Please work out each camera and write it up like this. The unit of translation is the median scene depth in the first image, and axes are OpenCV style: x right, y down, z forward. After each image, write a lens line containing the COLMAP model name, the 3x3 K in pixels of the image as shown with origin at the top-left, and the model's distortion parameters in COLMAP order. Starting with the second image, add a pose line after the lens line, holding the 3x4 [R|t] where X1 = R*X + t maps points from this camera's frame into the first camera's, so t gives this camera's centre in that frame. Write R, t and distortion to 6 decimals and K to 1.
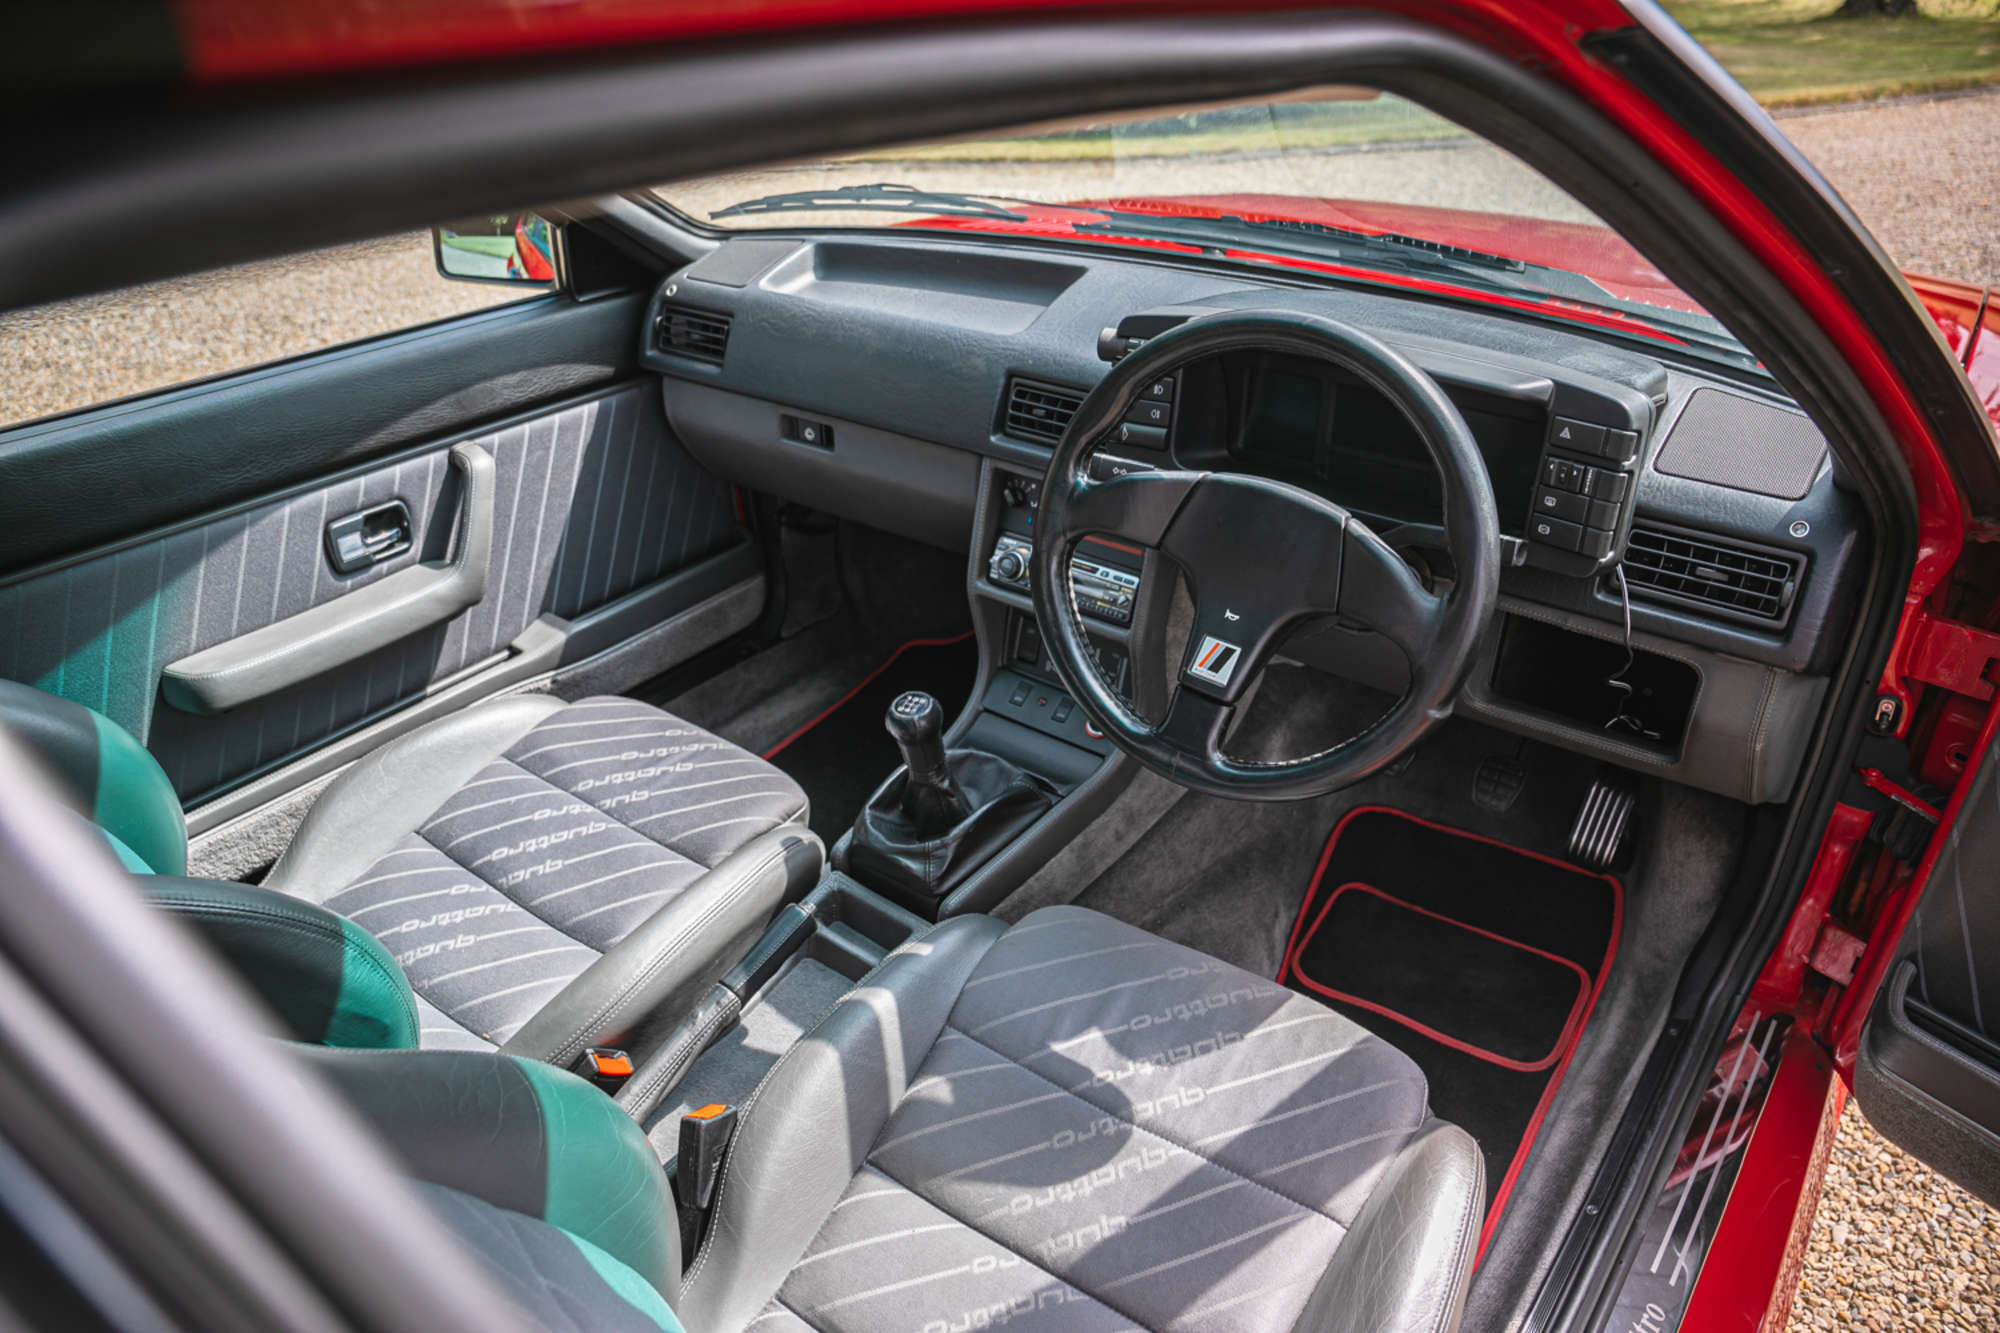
lens RADIAL K [[1344.8, 0, 1005.5], [0, 1344.8, 668.0], [0, 0, 1]] dist [-0.104218, 0.053805]
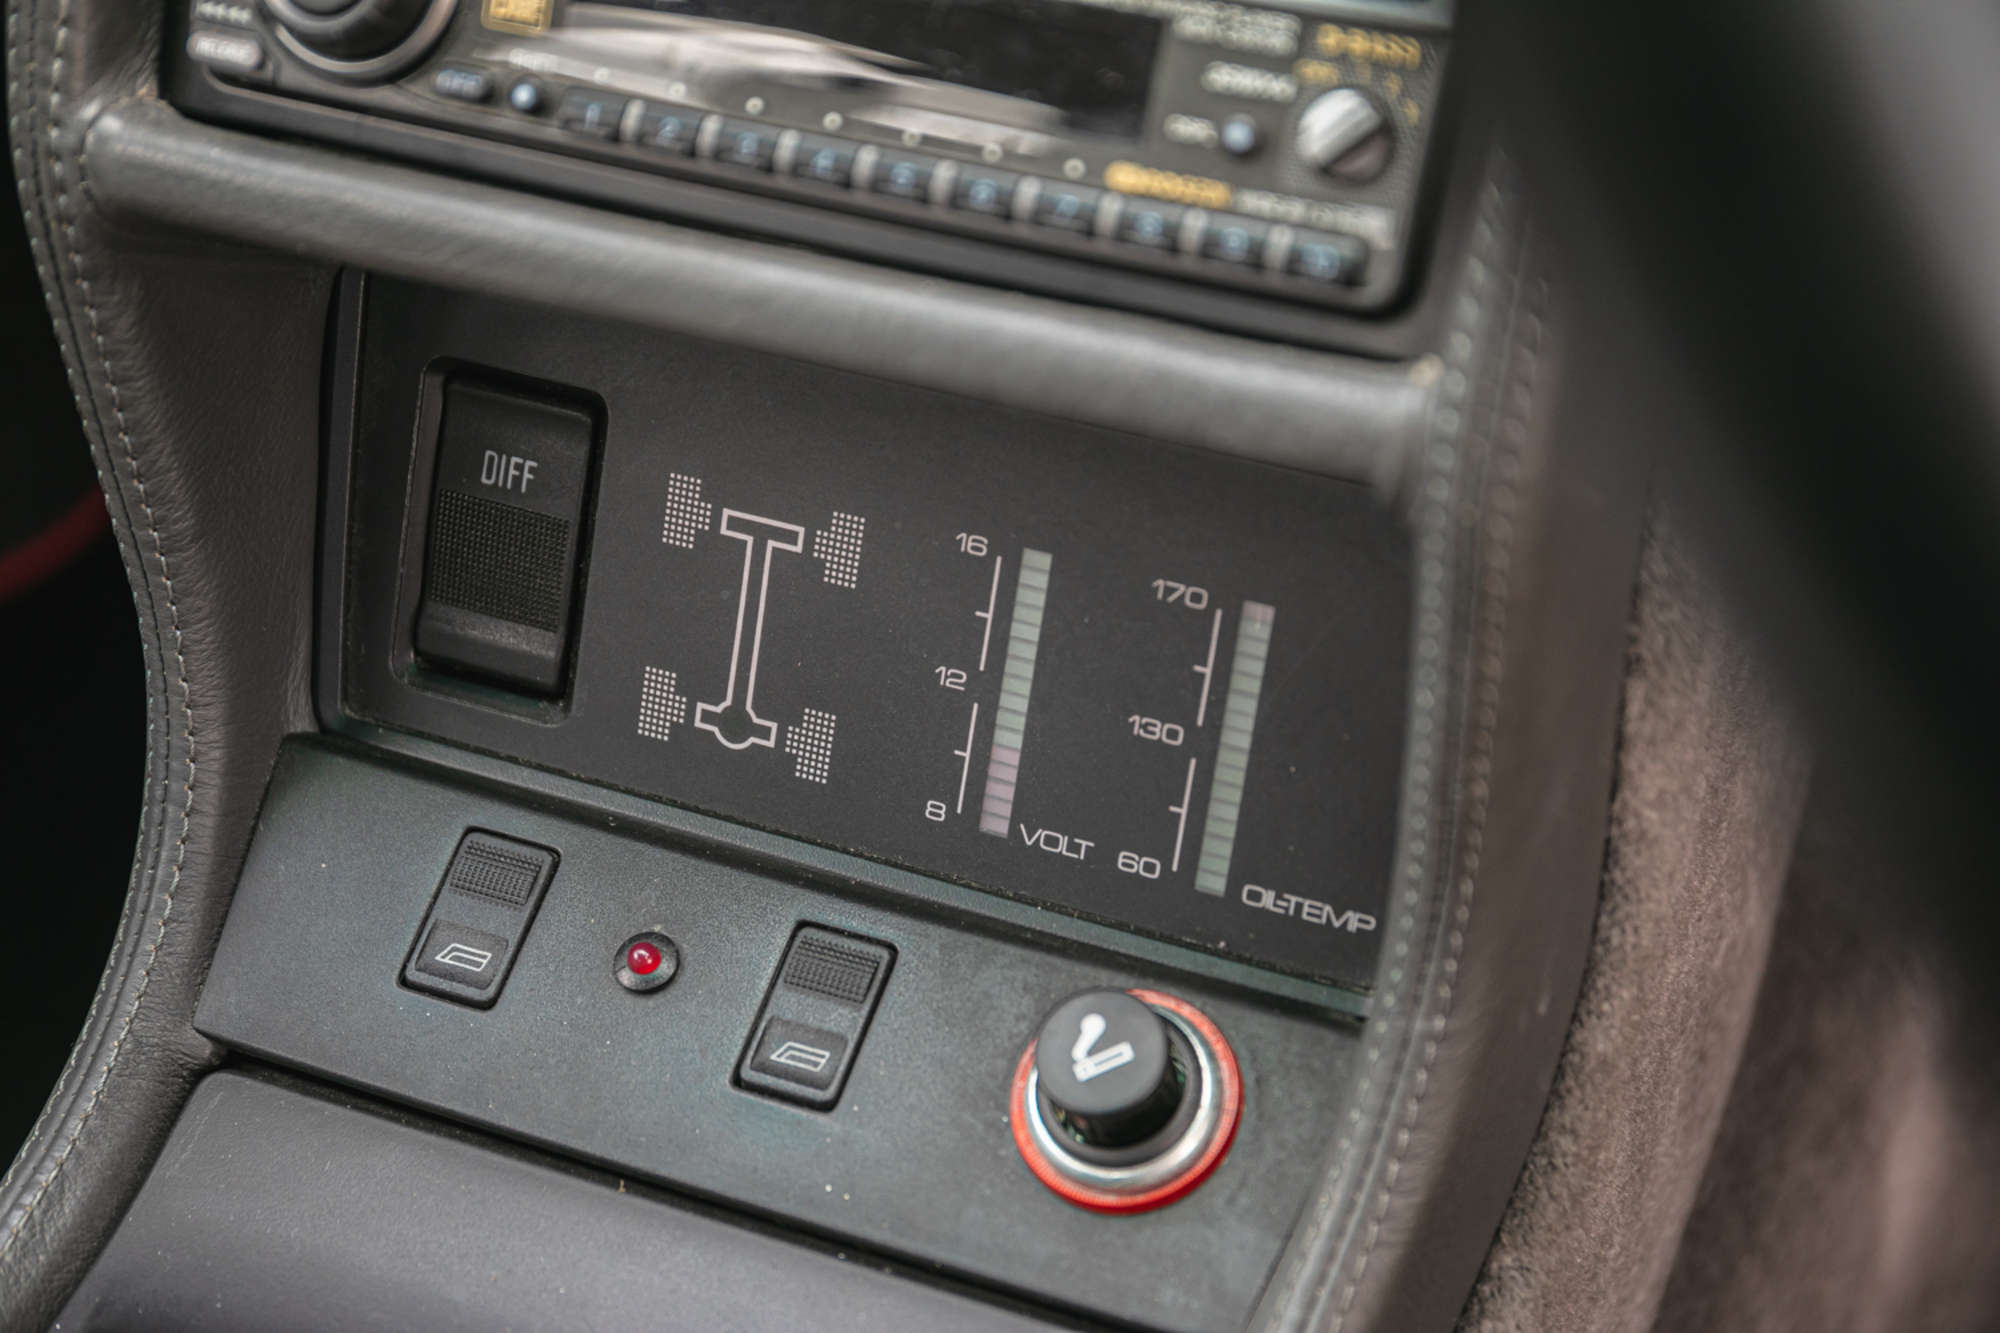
lens RADIAL K [[3577.4, 0, 1020.5], [0, 3577.4, 672.5], [0, 0, 1]] dist [0.074123, 0.000000]
pose [[0.966671, -0.080908, 0.242902, -0.023652], [0.078907, 0.996720, 0.017972, -0.008642], [-0.243560, 0.001794, 0.969884, 0.647093]]
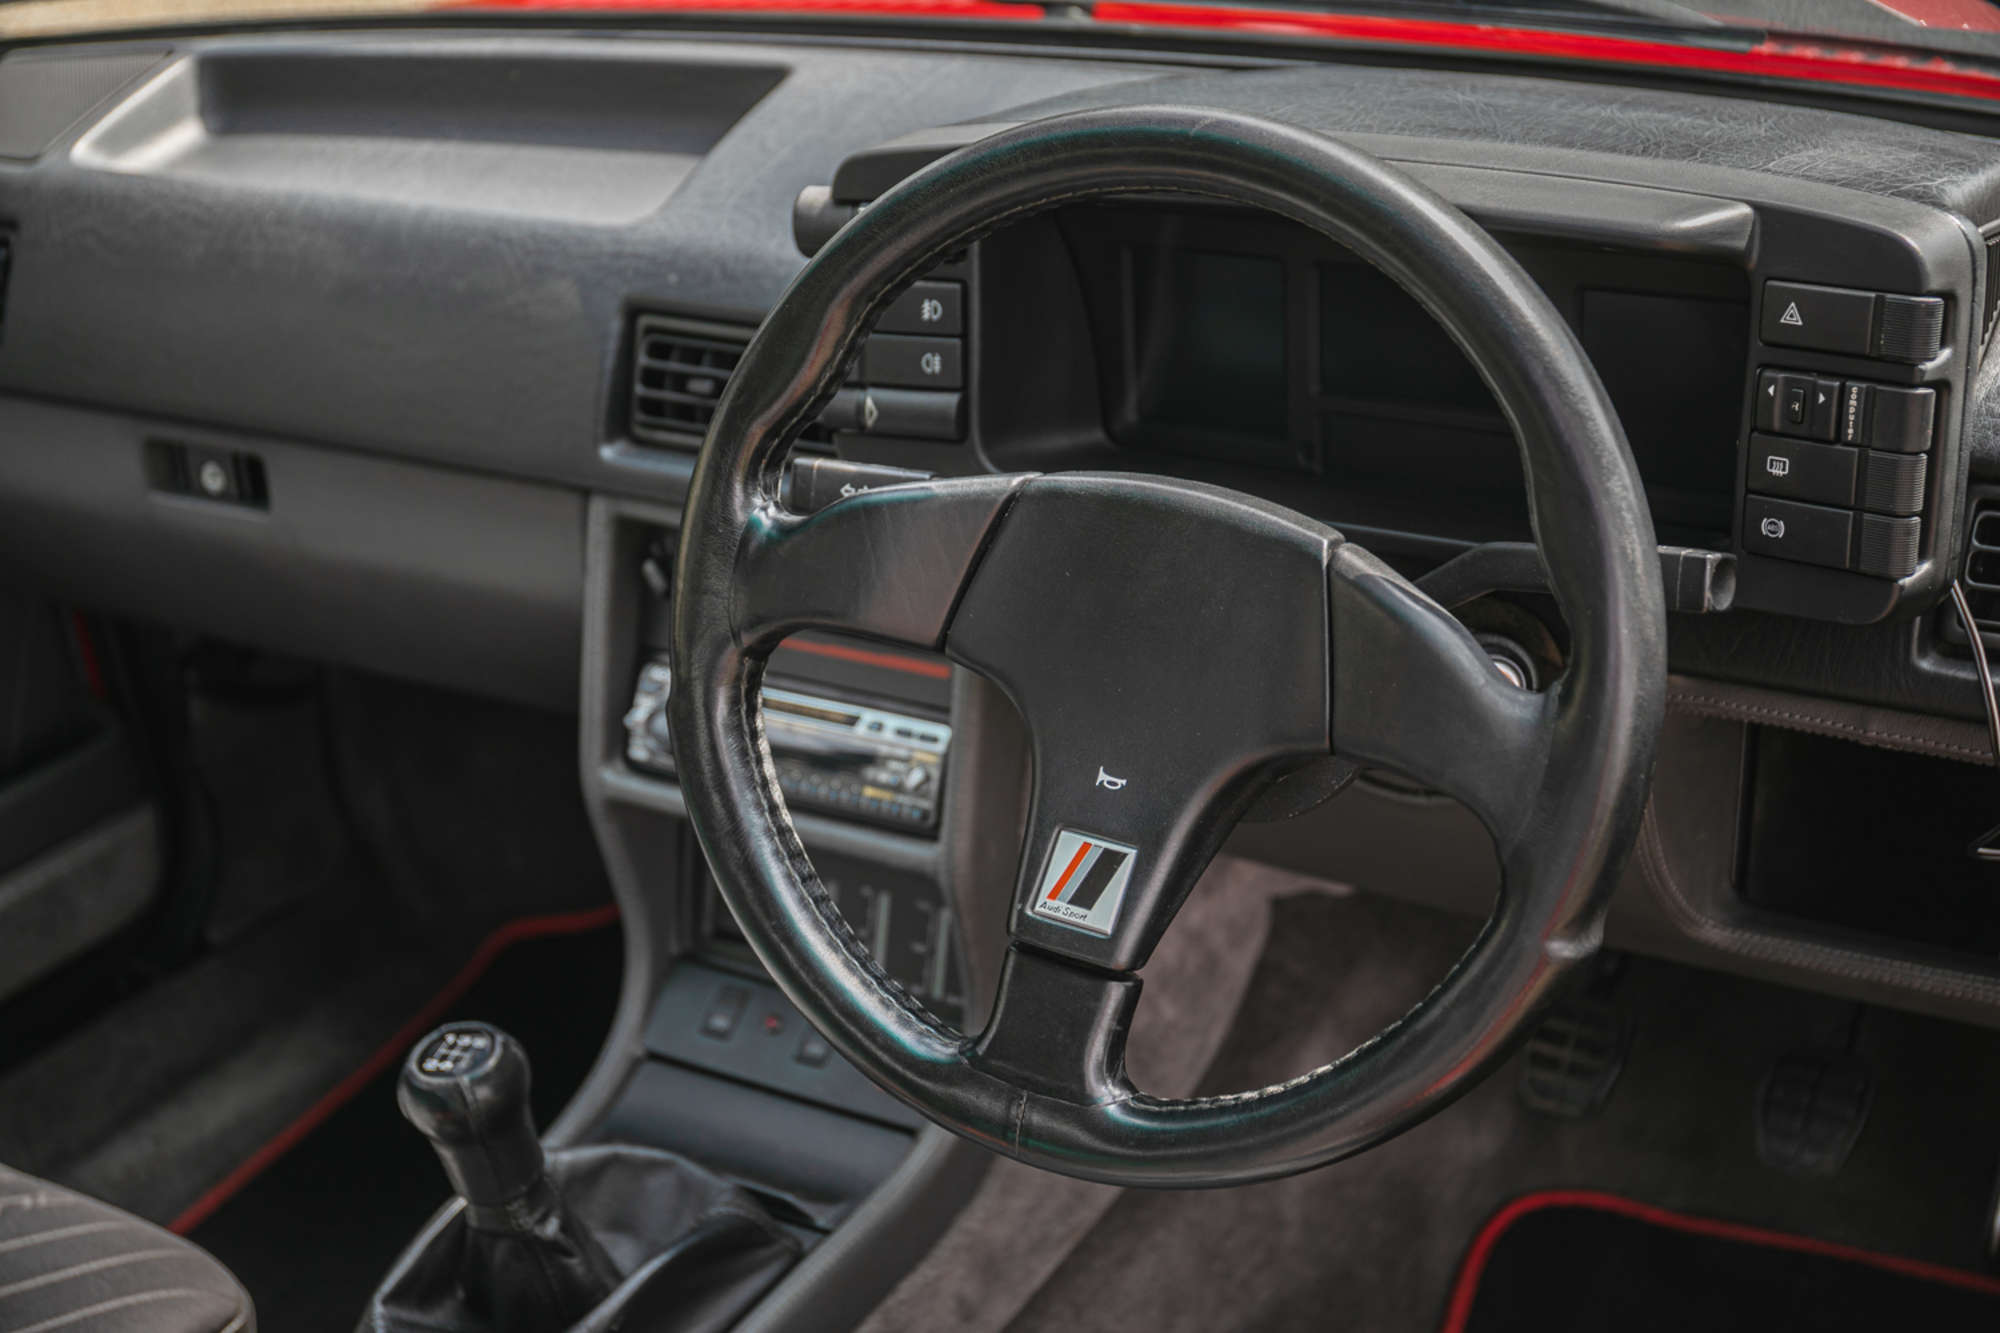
lens RADIAL K [[2979.9, 0, 1012.4], [0, 2979.9, 679.3], [0, 0, 1]] dist [0.059962, 0.000000]
pose [[0.993644, -0.087640, 0.070650, 0.047514], [0.094288, 0.990806, -0.097021, 0.015702], [-0.061498, 0.103066, 0.992772, -0.004325]]
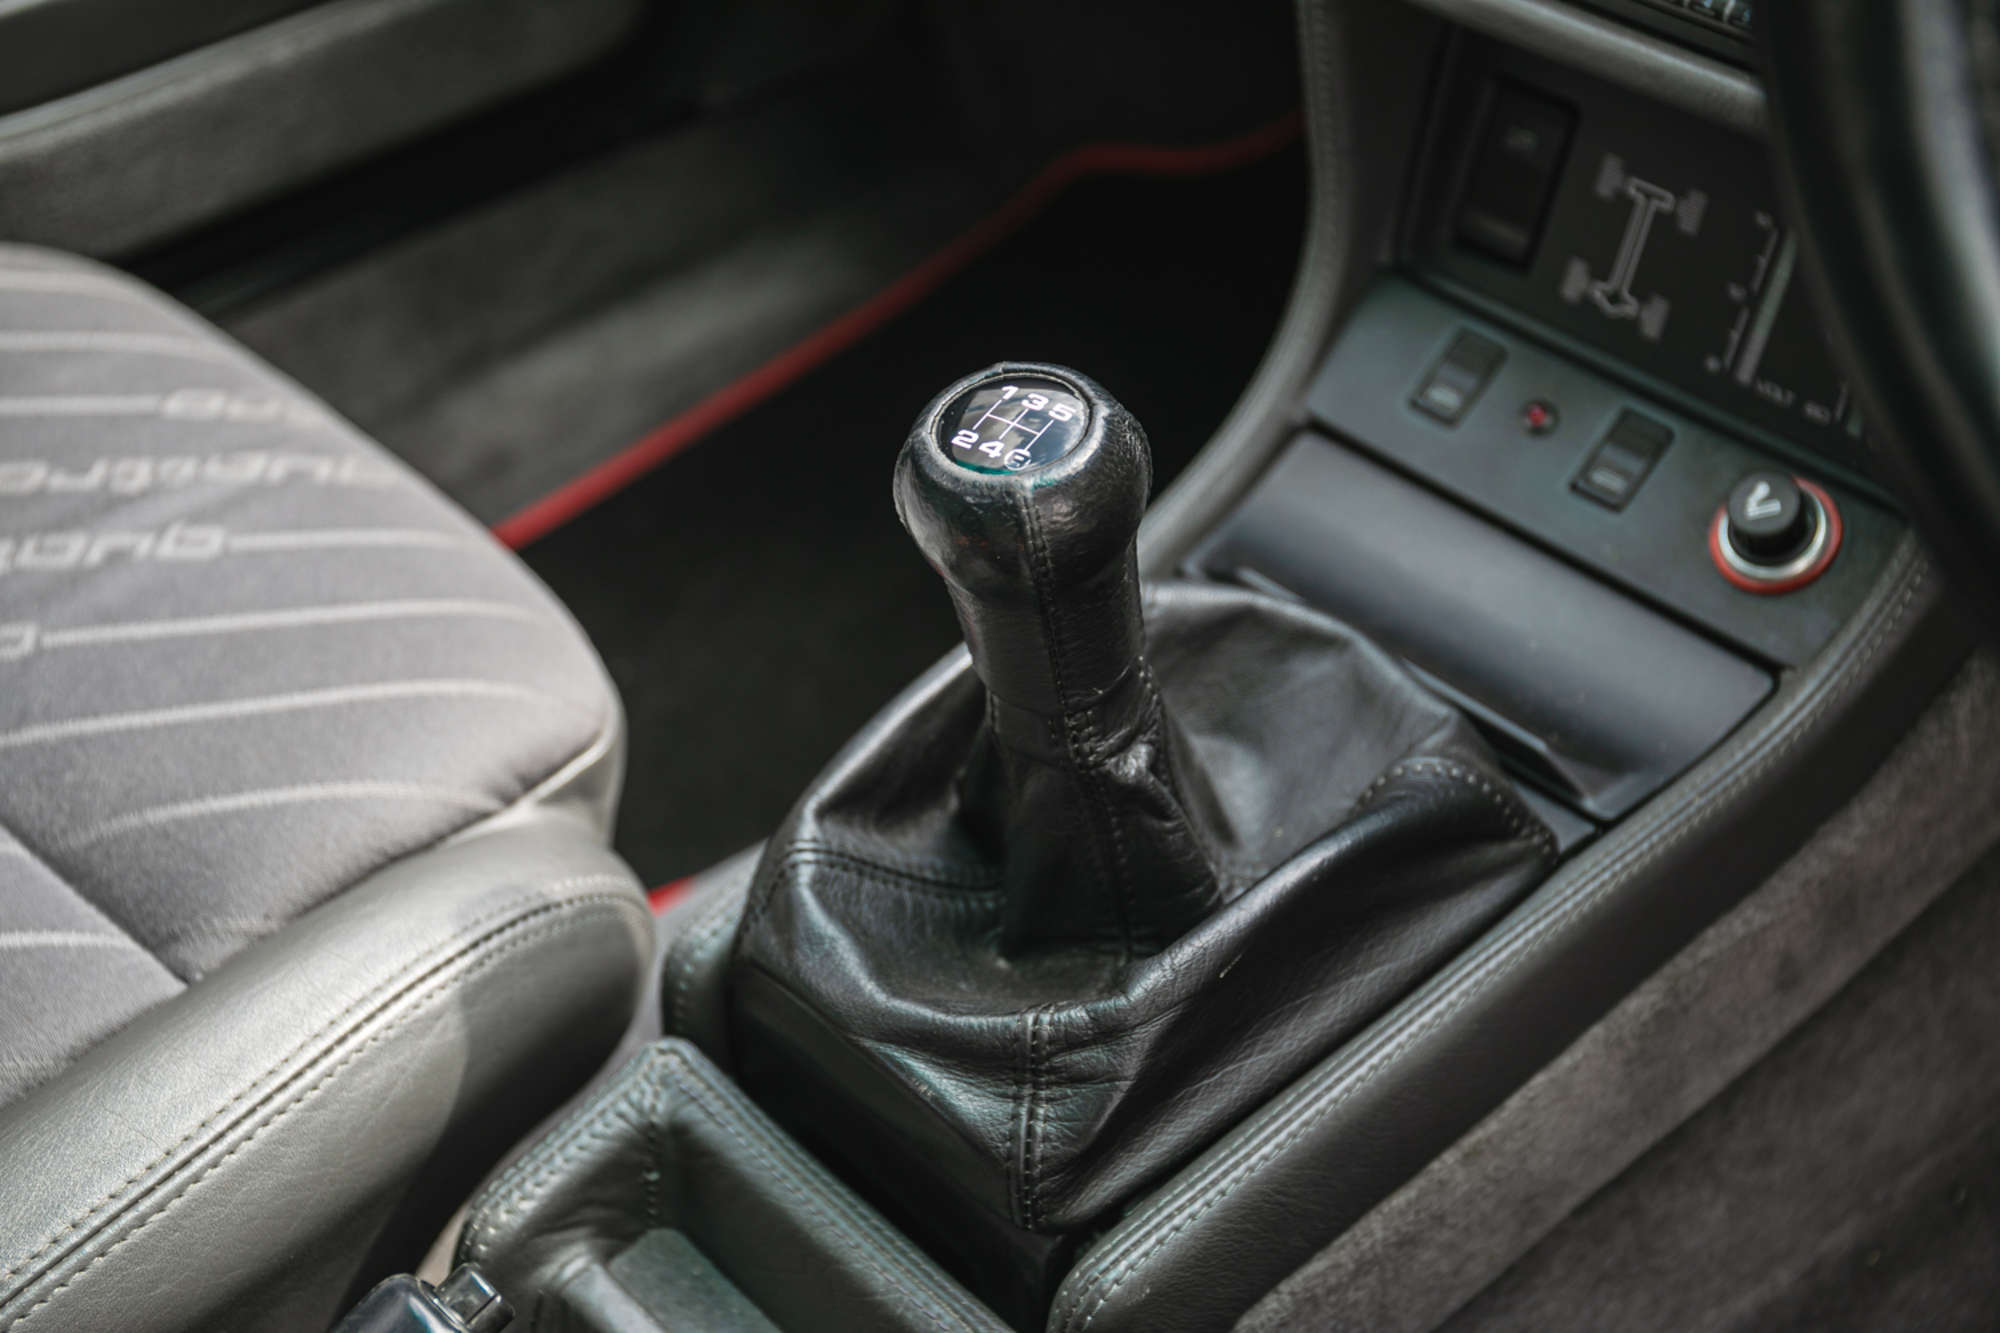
lens RADIAL K [[2581.9, 0, 986.4], [0, 2581.9, 708.0], [0, 0, 1]] dist [0.013320, 0.000000]
pose [[0.989702, 0.101033, -0.101401, -0.022768], [-0.080238, 0.978204, 0.191516, -0.007312], [0.118540, -0.181407, 0.976237, 0.500790]]
